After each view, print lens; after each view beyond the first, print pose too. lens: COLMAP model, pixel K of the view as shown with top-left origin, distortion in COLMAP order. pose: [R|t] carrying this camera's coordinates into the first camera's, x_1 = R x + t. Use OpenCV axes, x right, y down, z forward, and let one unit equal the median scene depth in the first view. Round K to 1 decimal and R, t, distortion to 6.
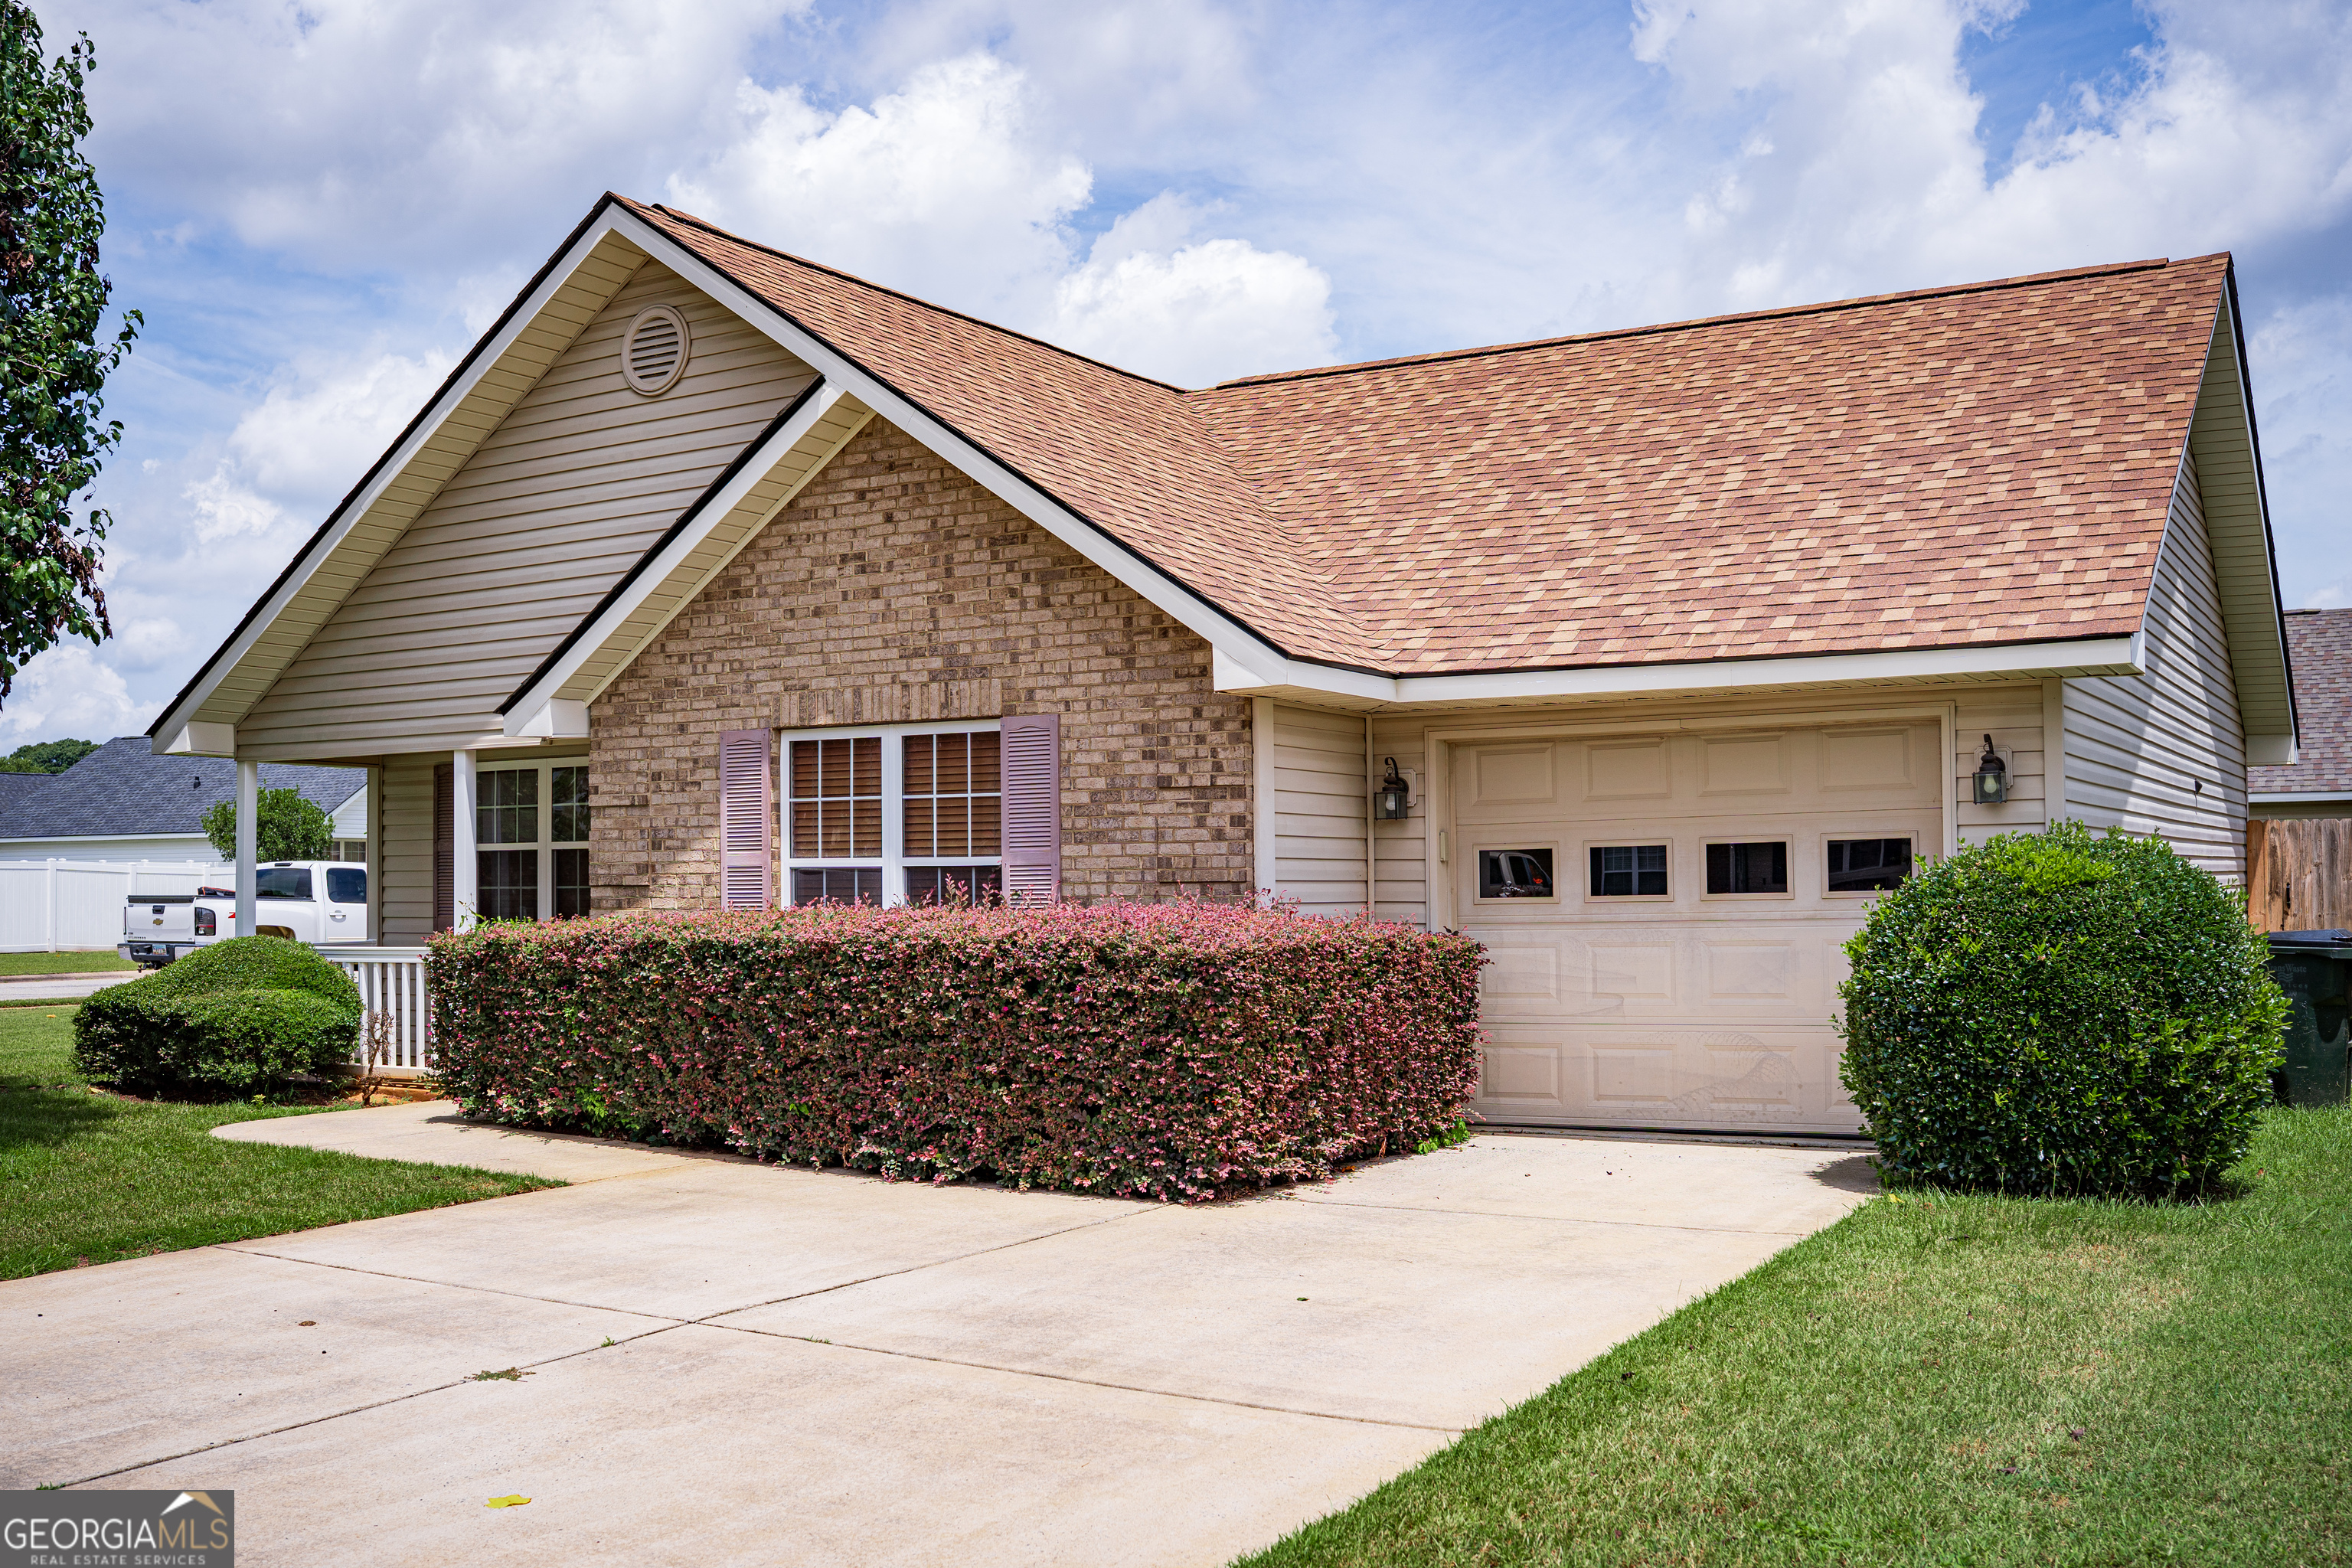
lens RADIAL K [[2251.6, 0, 1178.5], [0, 2251.6, 770.7], [0, 0, 1]] dist [-0.196216, 0.218428]
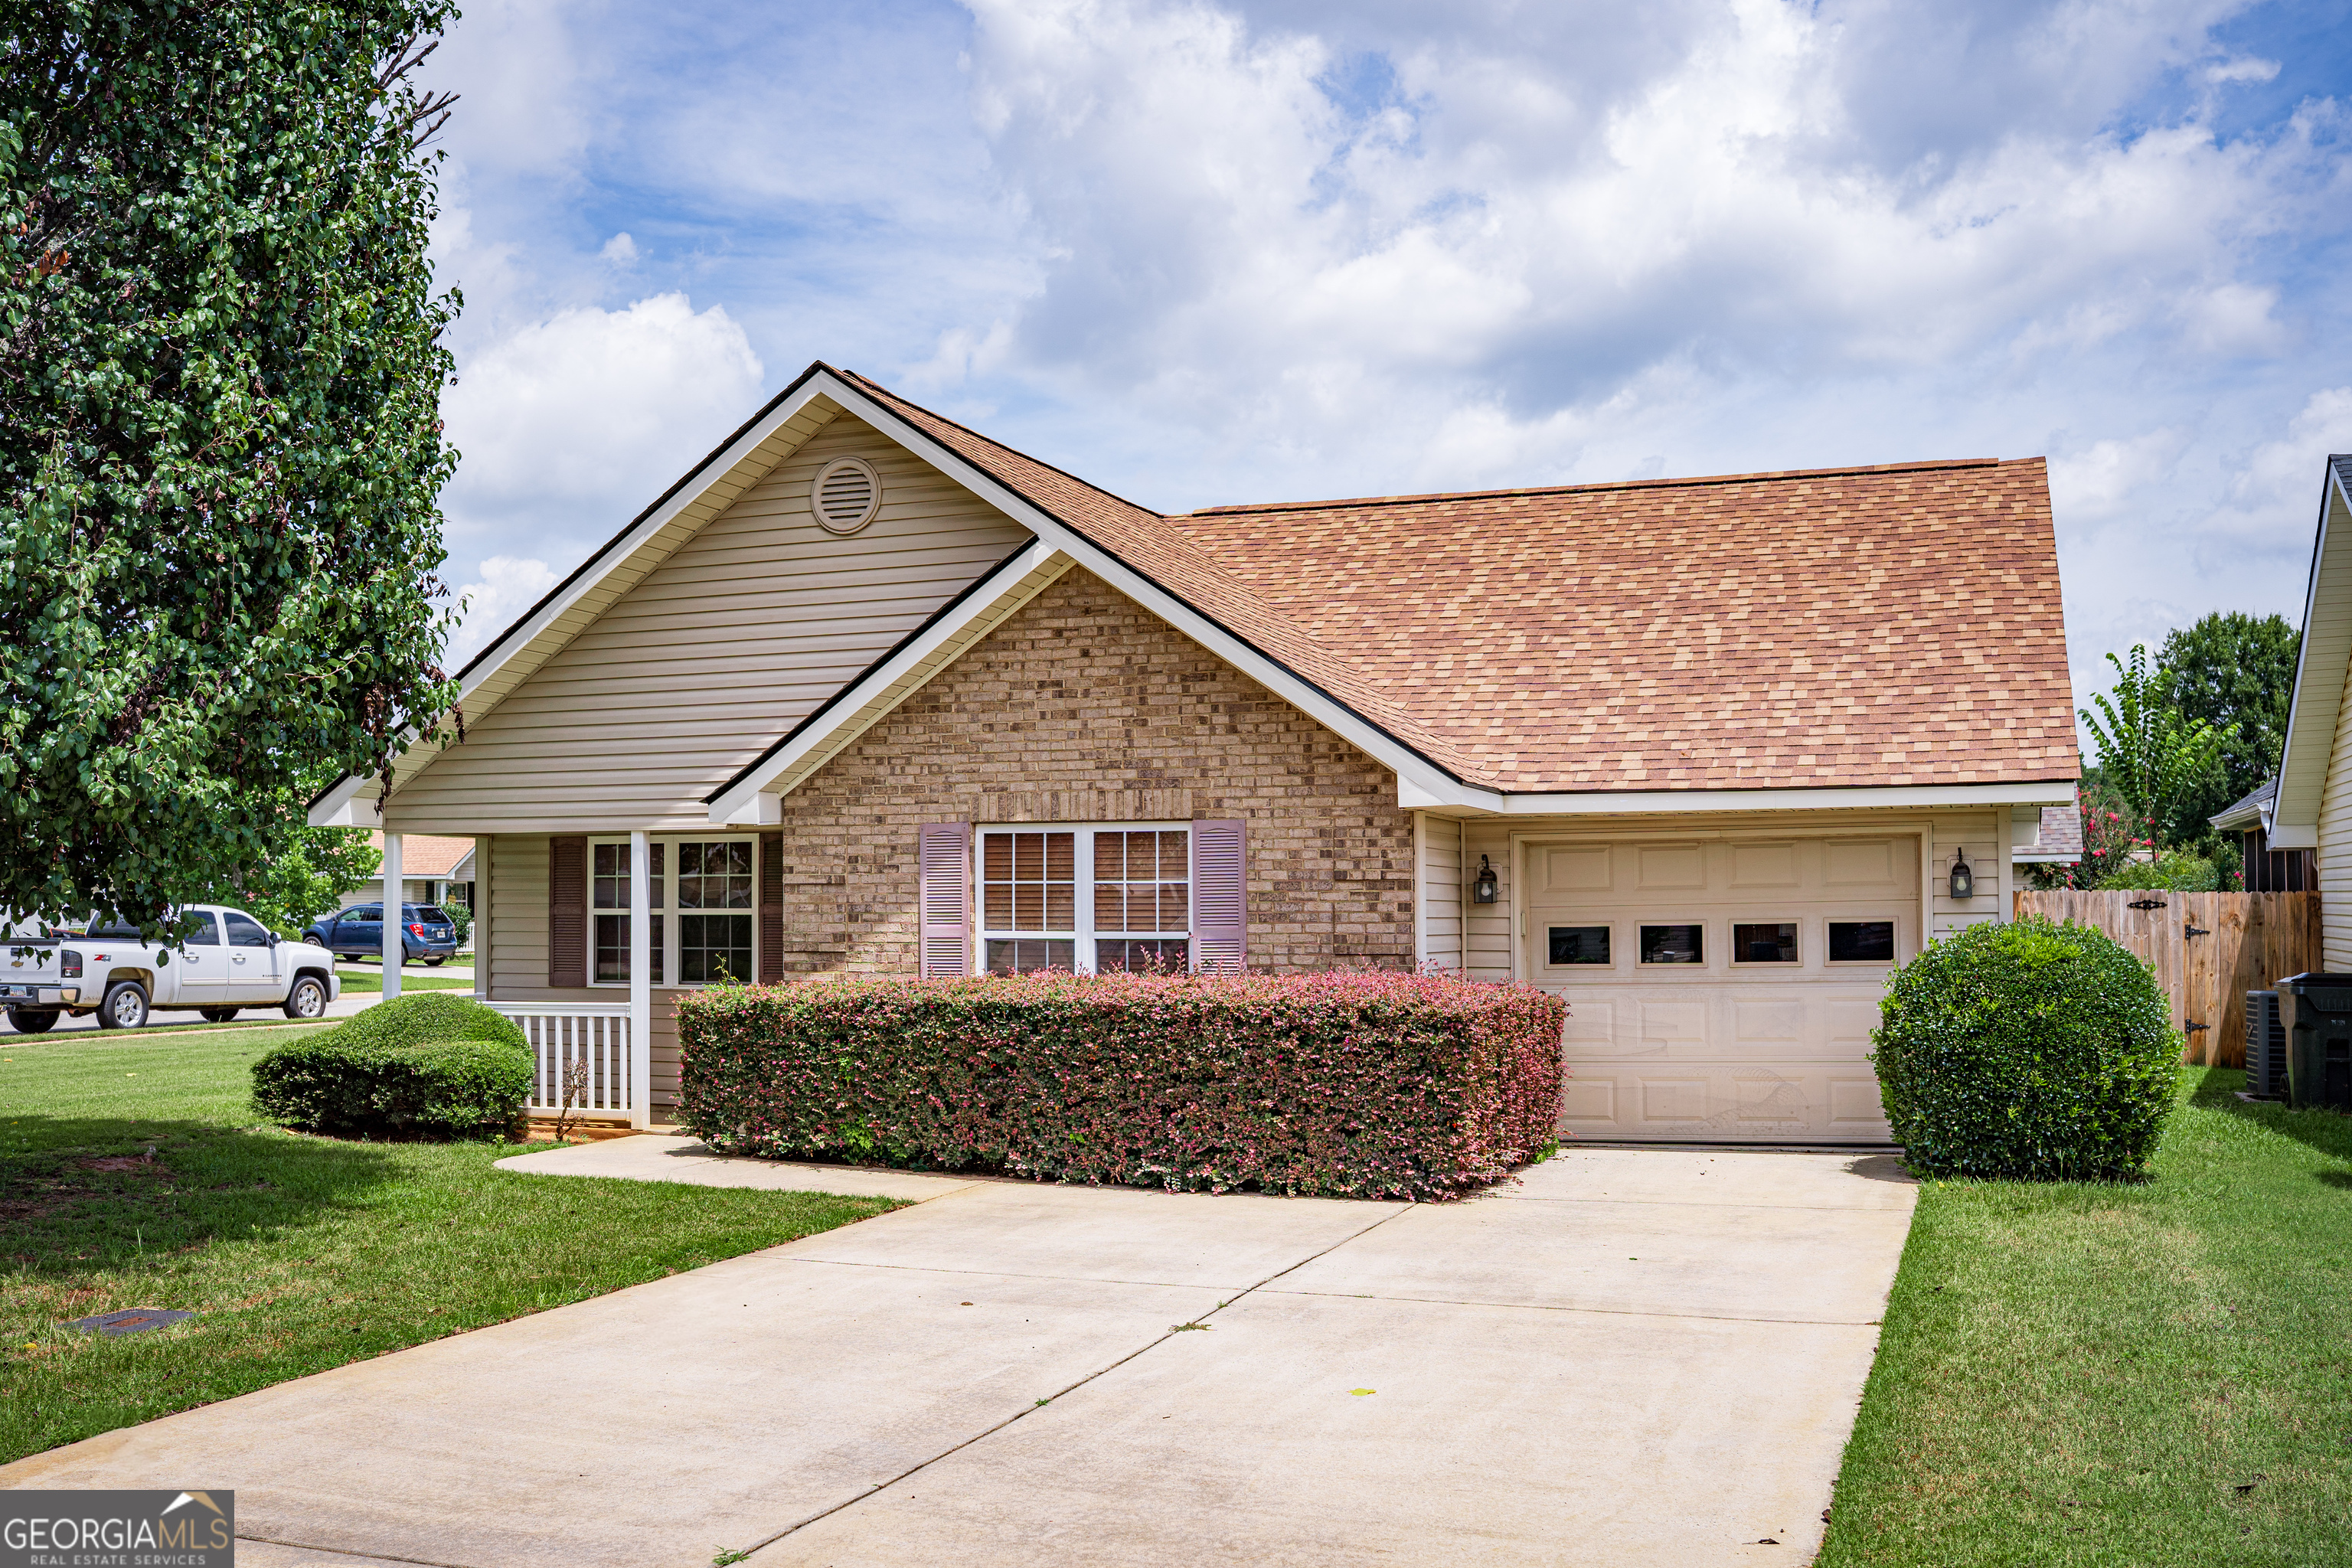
lens RADIAL K [[2251.6, 0, 1178.5], [0, 2251.6, 770.7], [0, 0, 1]] dist [-0.196216, 0.218428]
pose [[0.982053, 0.016048, 0.187922, -0.322403], [-0.013658, 0.999809, -0.014007, -0.033798], [-0.188111, 0.011189, 0.982084, -0.222164]]
